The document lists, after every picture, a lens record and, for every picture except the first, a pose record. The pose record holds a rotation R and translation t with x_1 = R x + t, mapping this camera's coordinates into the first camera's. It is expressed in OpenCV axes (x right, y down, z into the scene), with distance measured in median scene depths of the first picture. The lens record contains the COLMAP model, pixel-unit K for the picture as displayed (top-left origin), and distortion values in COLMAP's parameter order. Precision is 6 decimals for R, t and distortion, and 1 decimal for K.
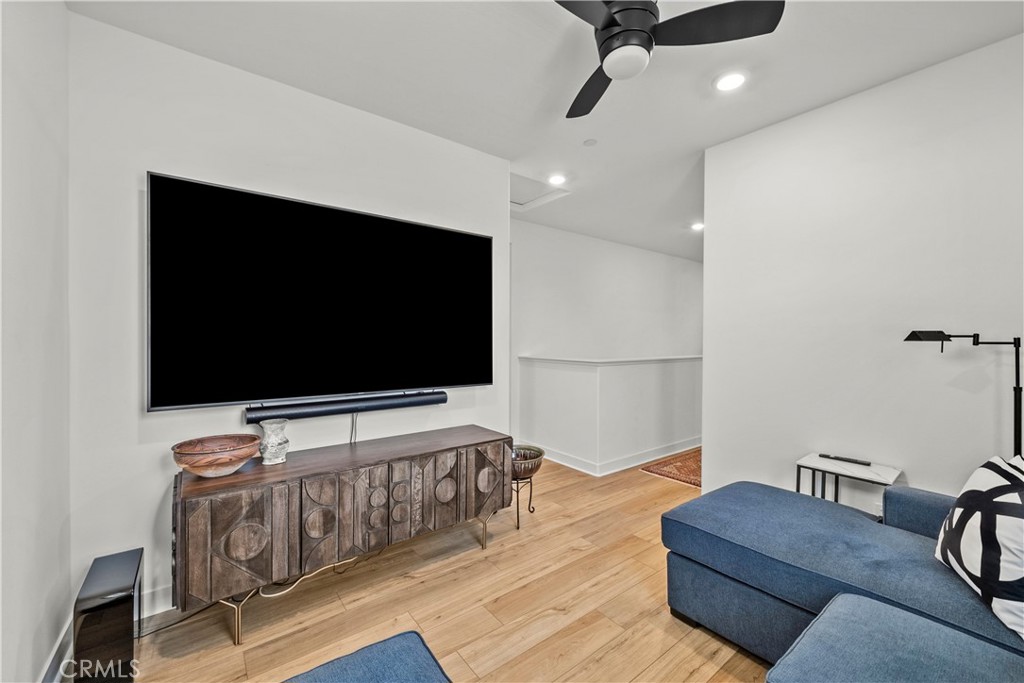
lens RADIAL K [[416.7, 0, 508.1], [0, 416.7, 339.7], [0, 0, 1]] dist [0.000191, -0.000074]
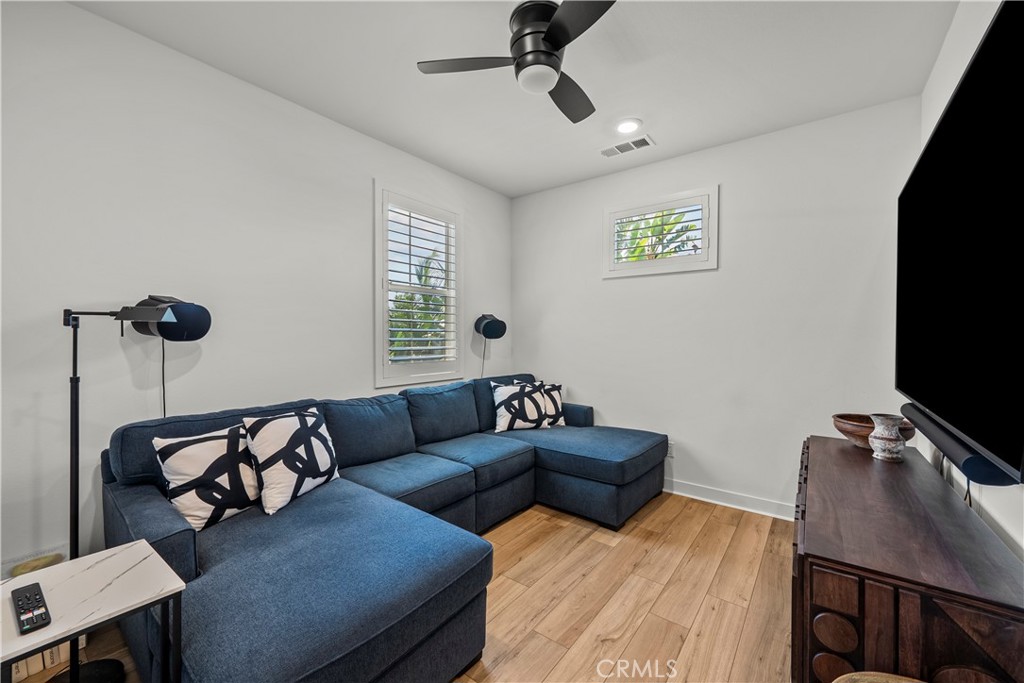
lens RADIAL K [[416.7, 0, 508.1], [0, 416.7, 339.7], [0, 0, 1]] dist [0.000191, -0.000074]
pose [[-0.968500, -0.007419, -0.248904, 0.583322], [-0.009213, 0.999939, 0.006046, 0.026682], [0.248844, 0.008149, -0.968509, 1.917214]]
